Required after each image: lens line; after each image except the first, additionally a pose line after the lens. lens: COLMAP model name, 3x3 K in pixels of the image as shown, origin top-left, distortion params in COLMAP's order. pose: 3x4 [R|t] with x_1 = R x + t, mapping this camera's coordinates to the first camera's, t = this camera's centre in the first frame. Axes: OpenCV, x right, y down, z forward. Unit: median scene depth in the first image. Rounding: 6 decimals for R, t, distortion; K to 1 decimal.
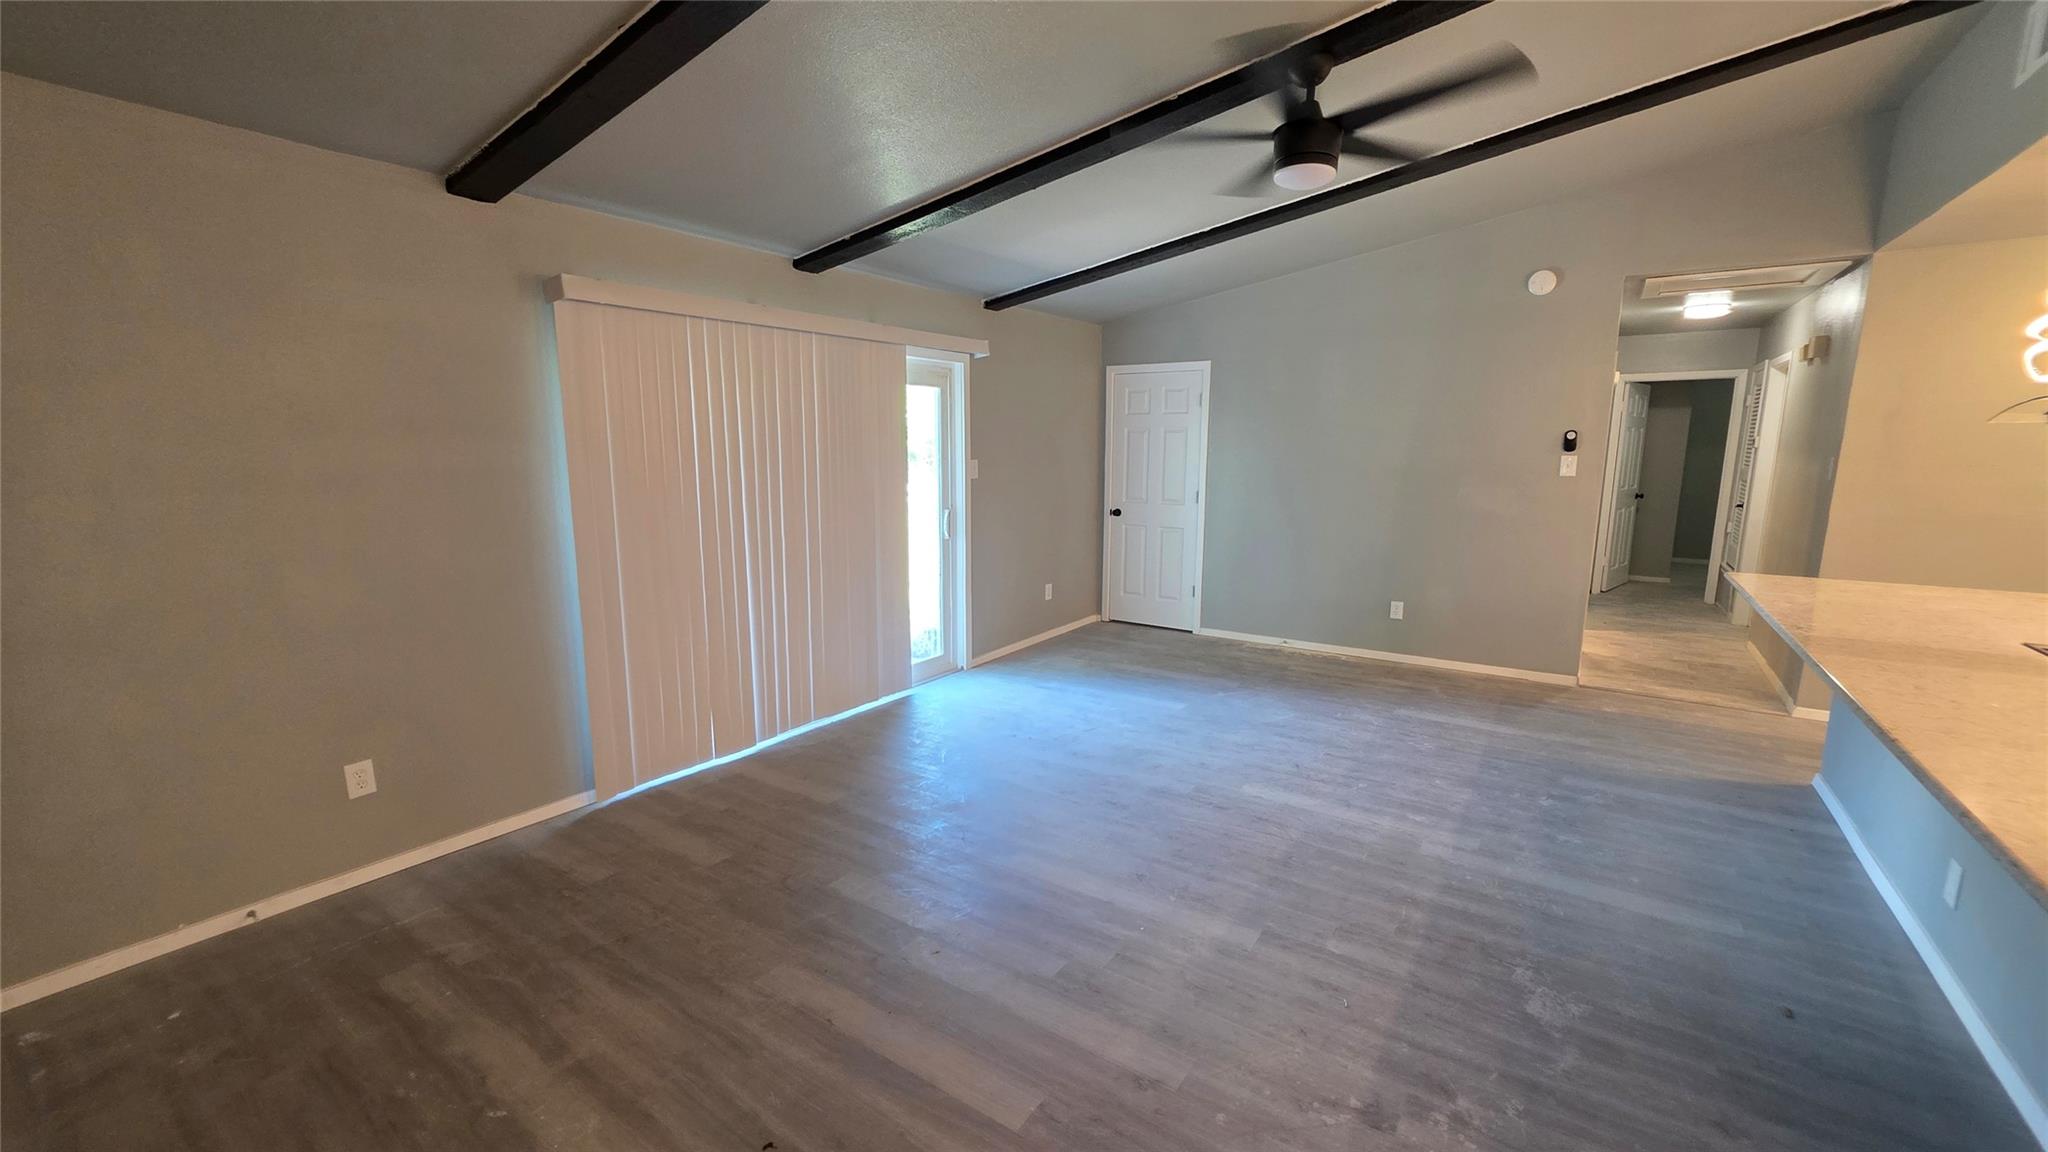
lens RADIAL K [[827.8, 0, 1035.9], [0, 827.8, 581.9], [0, 0, 1]] dist [-0.001310, 0.000038]
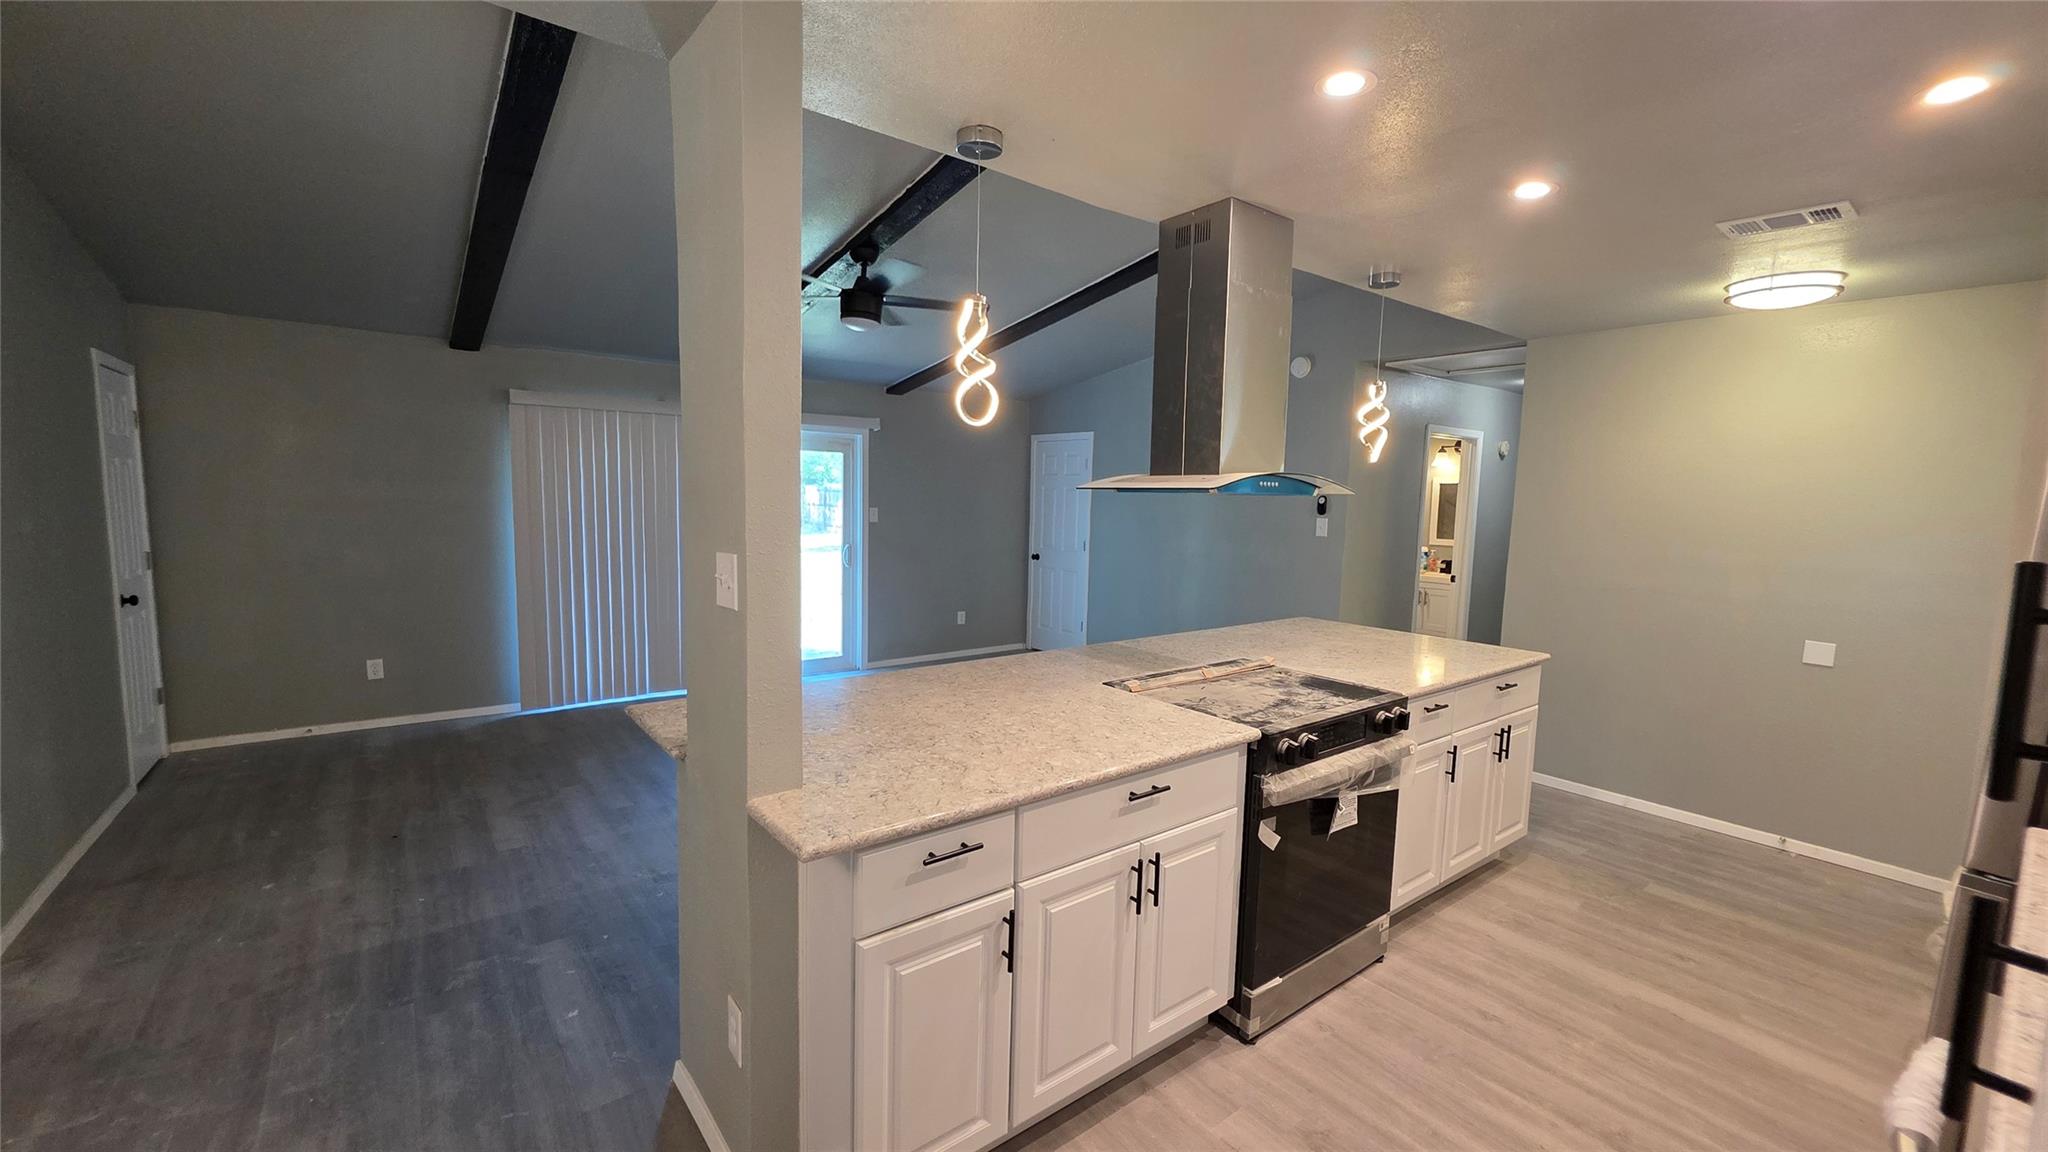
lens RADIAL K [[827.8, 0, 1023.2], [0, 827.8, 579.6], [0, 0, 1]] dist [-0.001310, 0.000038]
pose [[0.952498, 0.053926, -0.299734, 0.865534], [-0.074475, 0.995561, -0.057554, 0.035425], [0.295299, 0.077143, 0.952285, -0.255539]]
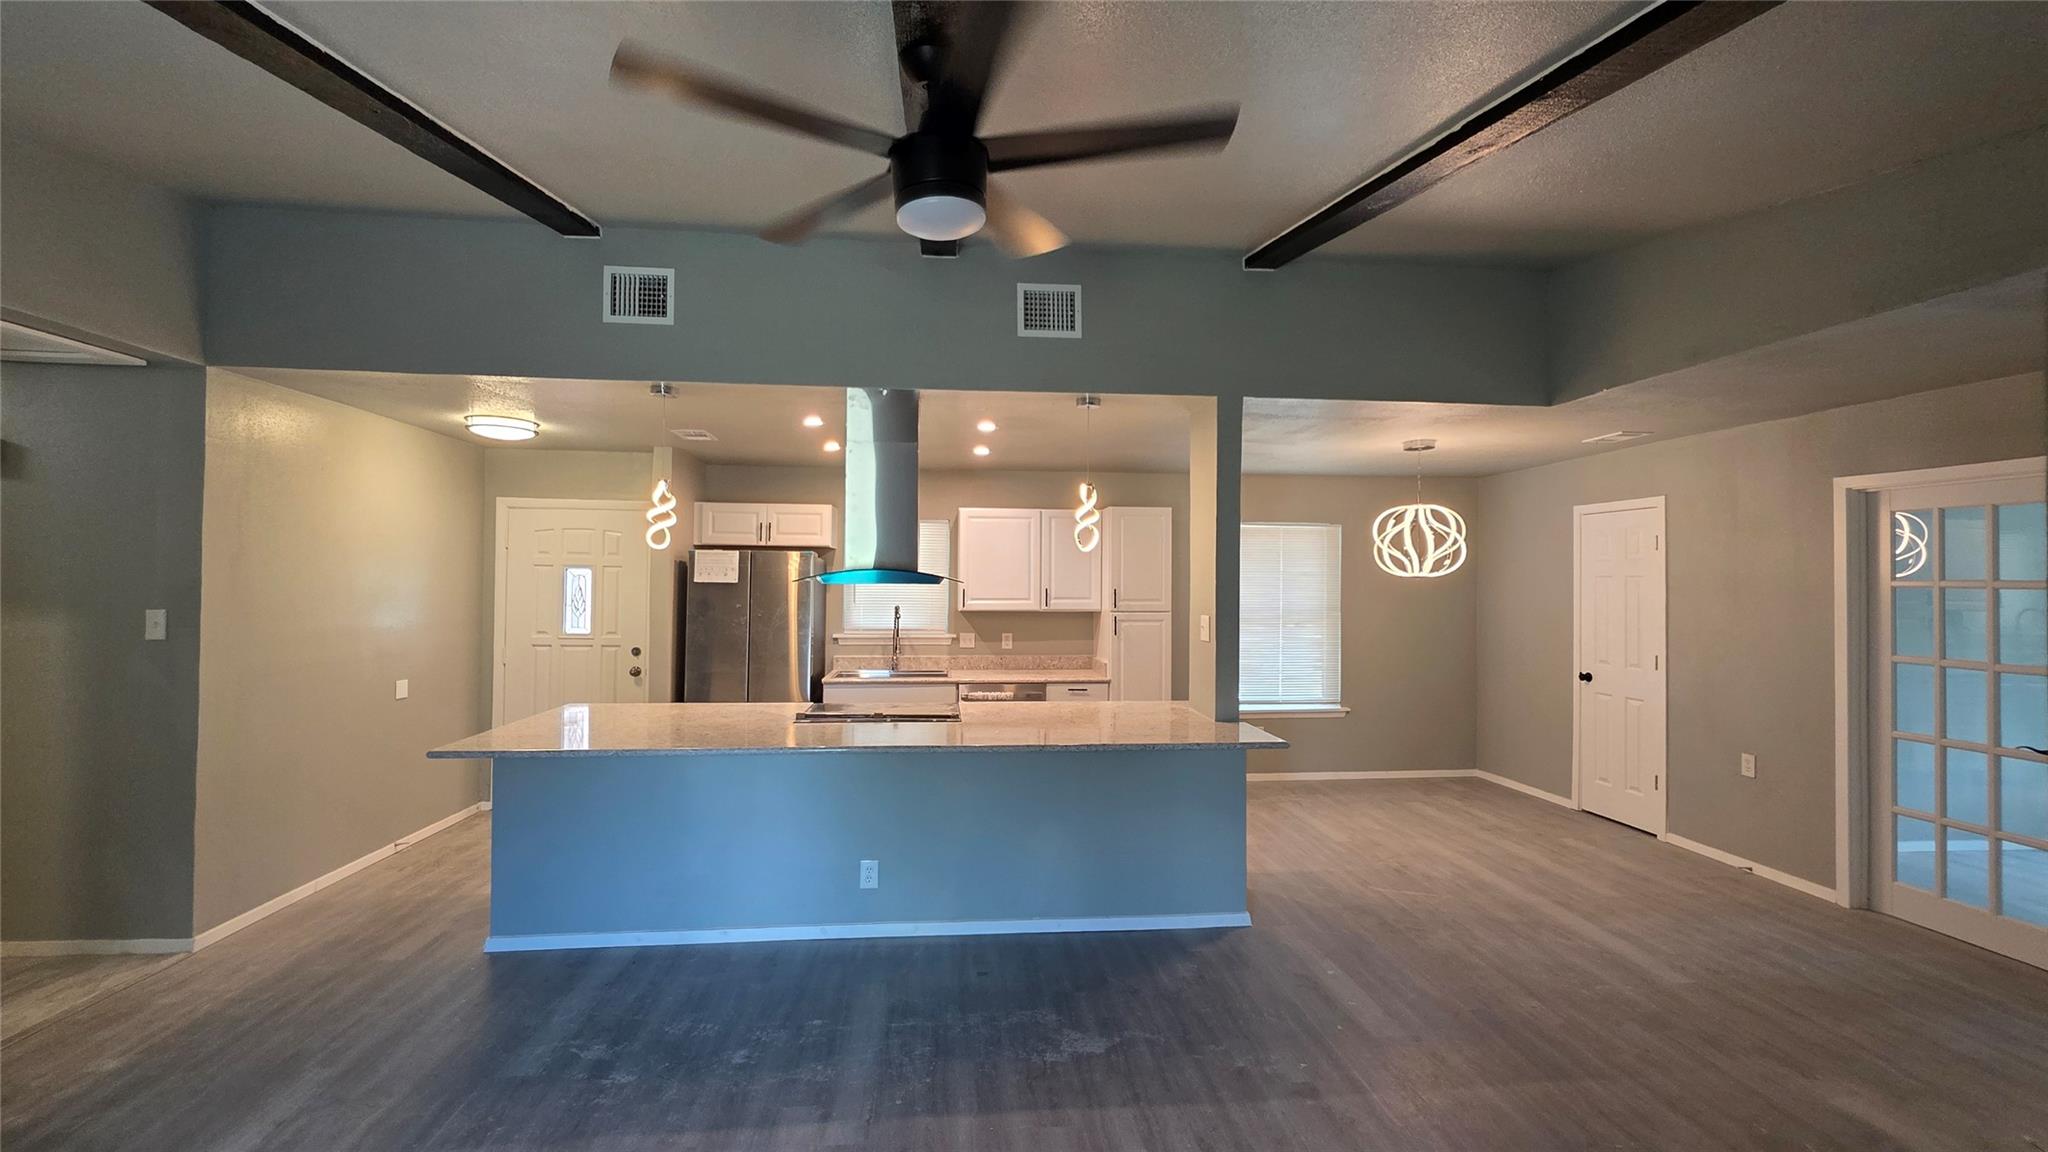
lens RADIAL K [[827.8, 0, 1024.5], [0, 827.8, 576.1], [0, 0, 1]] dist [-0.001310, 0.000038]
pose [[-0.644238, -0.000432, 0.764825, -0.176080], [0.119829, 0.987593, 0.101494, -0.205761], [-0.755379, 0.157035, -0.636193, 1.116368]]
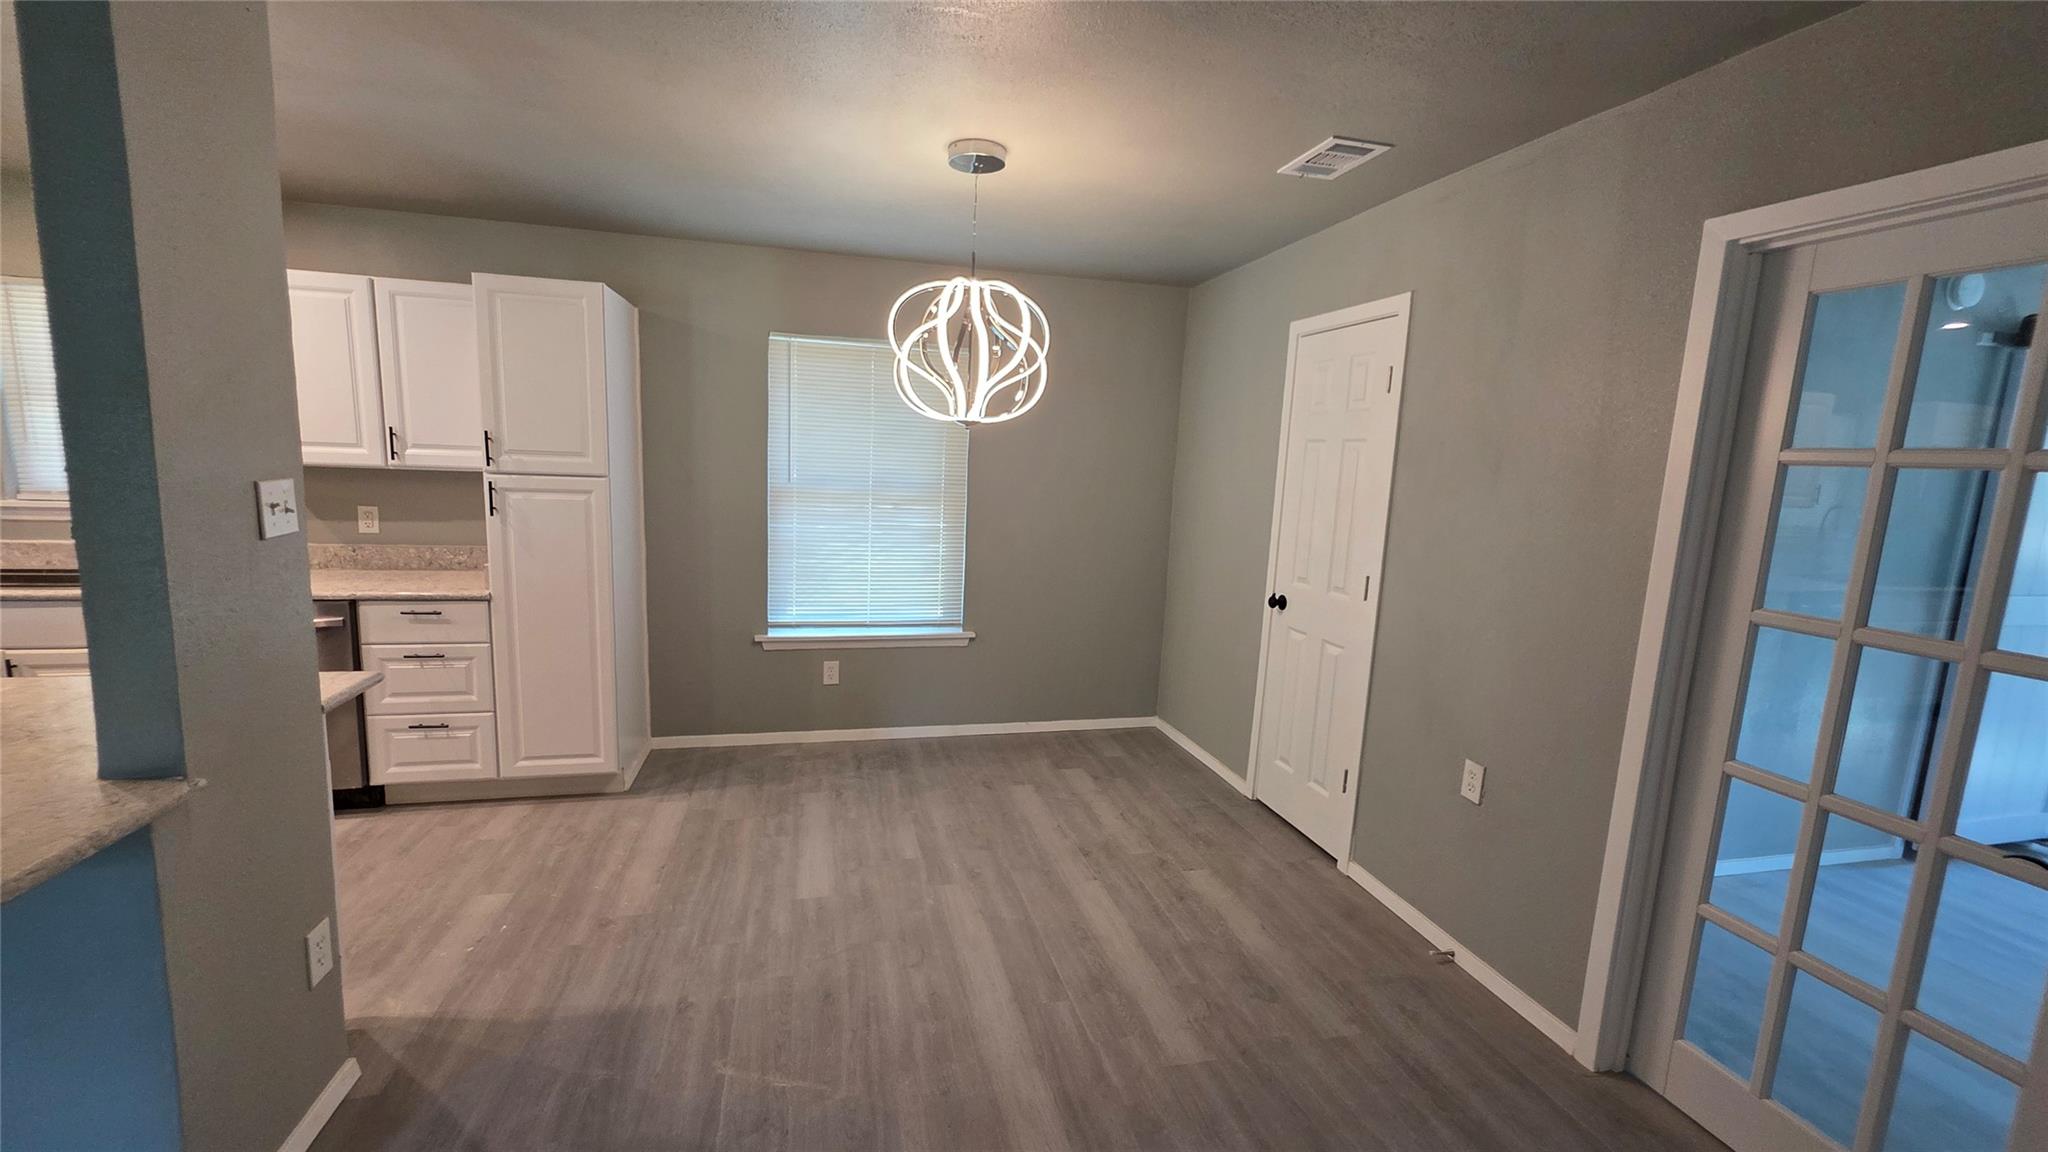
lens RADIAL K [[827.8, 0, 1021.6], [0, 827.8, 585.0], [0, 0, 1]] dist [-0.001310, 0.000038]
pose [[-0.751219, -0.135992, 0.645892, -0.064952], [0.065867, 0.958216, 0.278360, -0.040087], [-0.656759, 0.251652, -0.710872, 0.218737]]
